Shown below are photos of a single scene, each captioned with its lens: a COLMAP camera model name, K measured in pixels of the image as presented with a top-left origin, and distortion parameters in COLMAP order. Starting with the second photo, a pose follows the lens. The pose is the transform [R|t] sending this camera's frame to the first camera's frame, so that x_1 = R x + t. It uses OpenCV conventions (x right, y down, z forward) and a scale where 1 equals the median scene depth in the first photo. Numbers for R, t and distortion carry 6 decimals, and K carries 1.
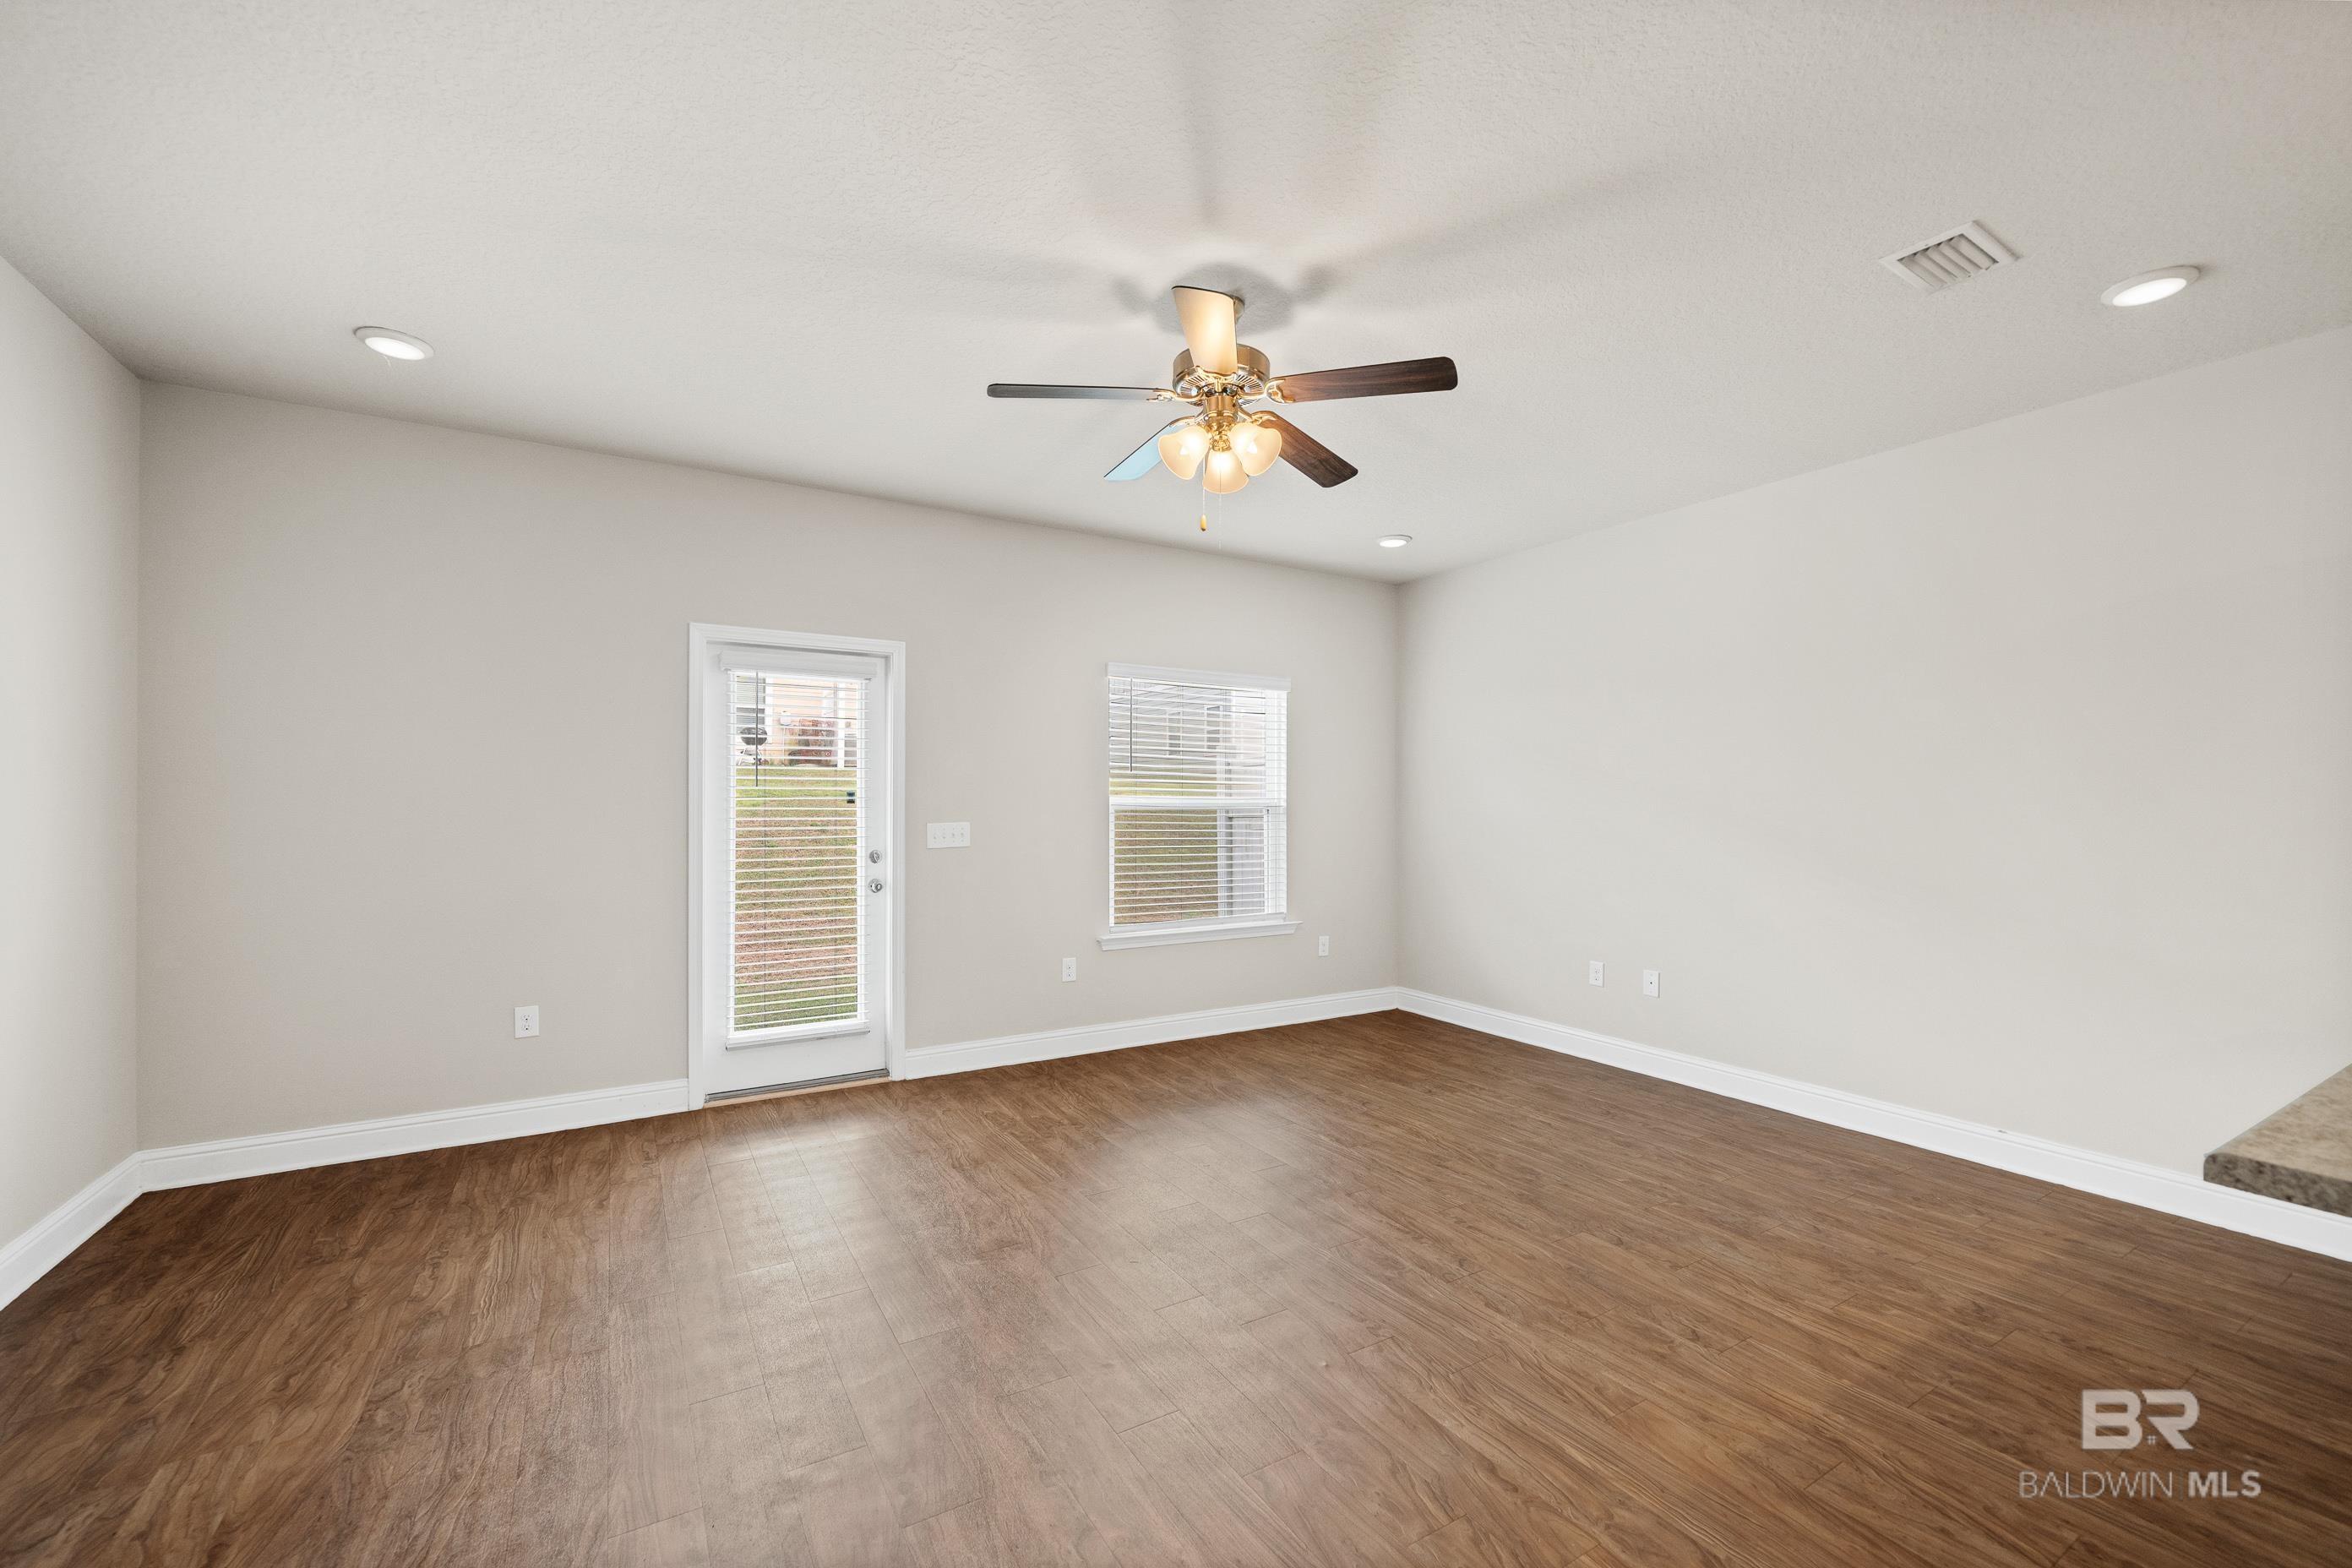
lens RADIAL K [[946.4, 0, 1181.8], [0, 946.4, 803.6], [0, 0, 1]] dist [-0.000973, -0.000117]
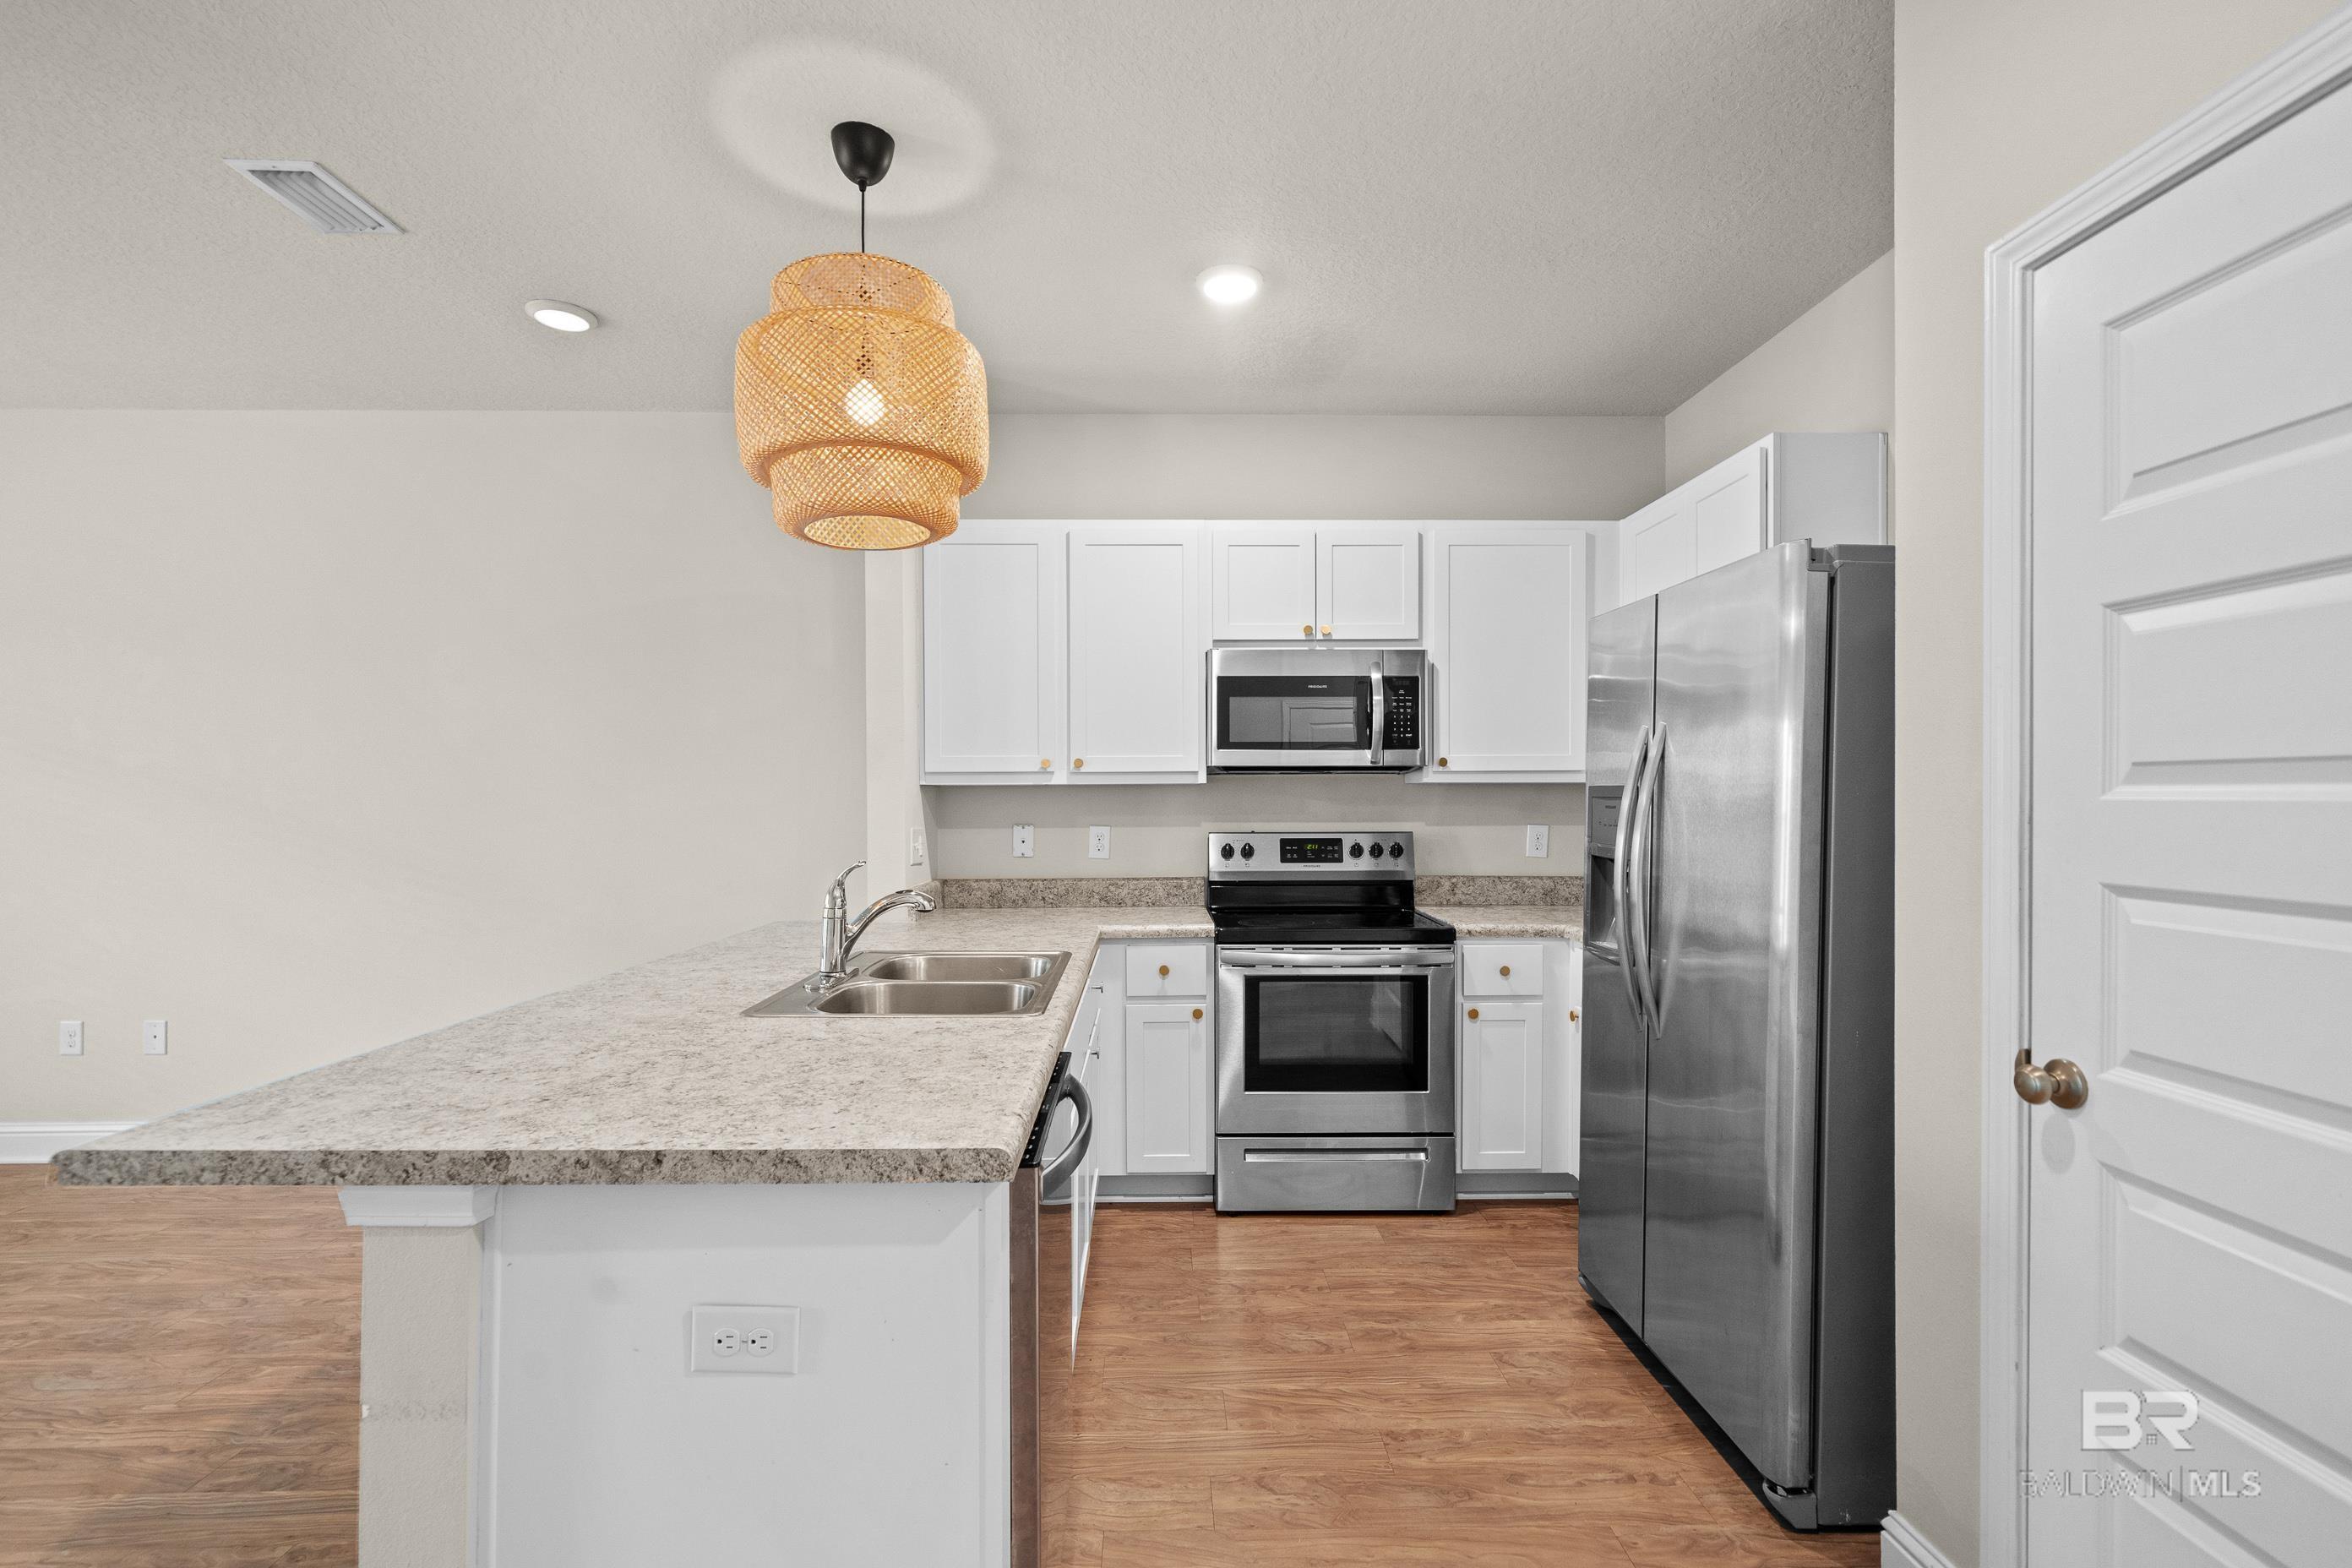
lens RADIAL K [[1072.7, 0, 1178.2], [0, 1072.7, 804.0], [0, 0, 1]] dist [0.000982, 0.000853]
pose [[0.500991, -0.010987, 0.865383, 0.192362], [0.005990, 0.999939, 0.009227, 0.003176], [-0.865432, 0.000561, 0.501026, -0.142767]]
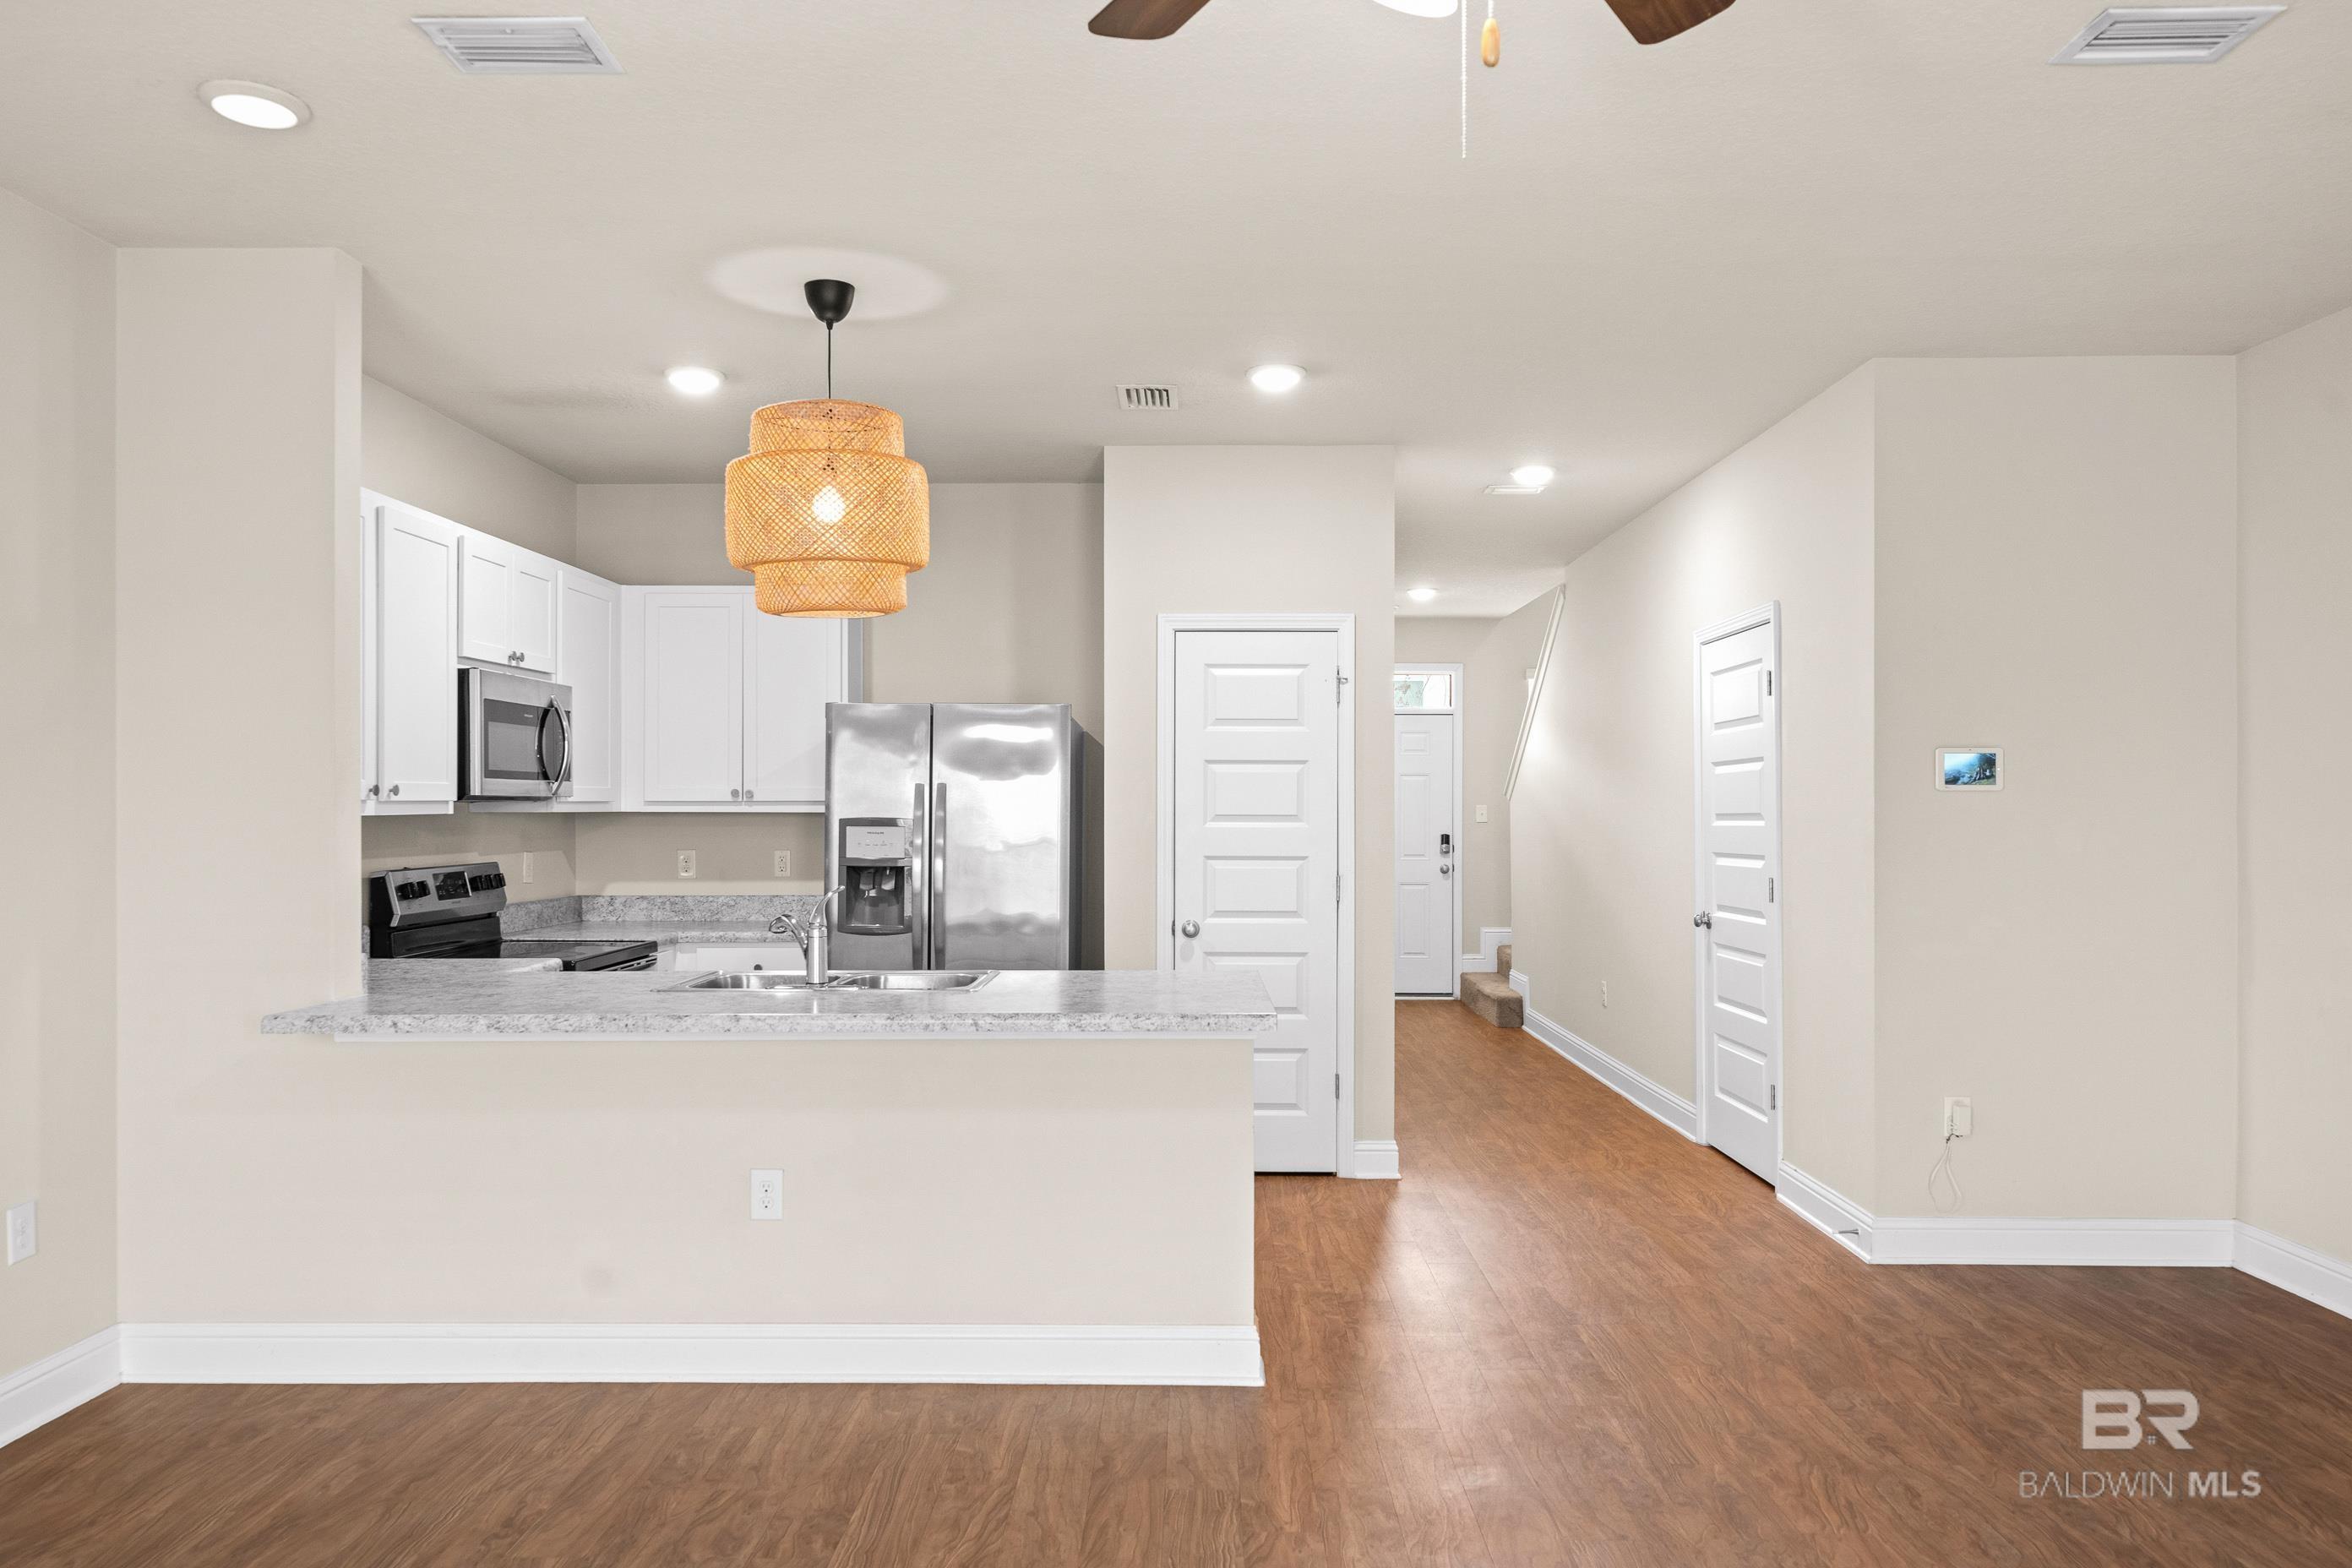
lens RADIAL K [[1608.0, 0, 1175.3], [0, 1608.0, 805.7], [0, 0, 1]] dist [0.003011, 0.002497]
pose [[-0.847426, -0.003815, 0.530899, -0.127060], [-0.002812, 0.999992, 0.002697, -0.016778], [-0.530906, 0.000793, -0.847431, 1.039794]]
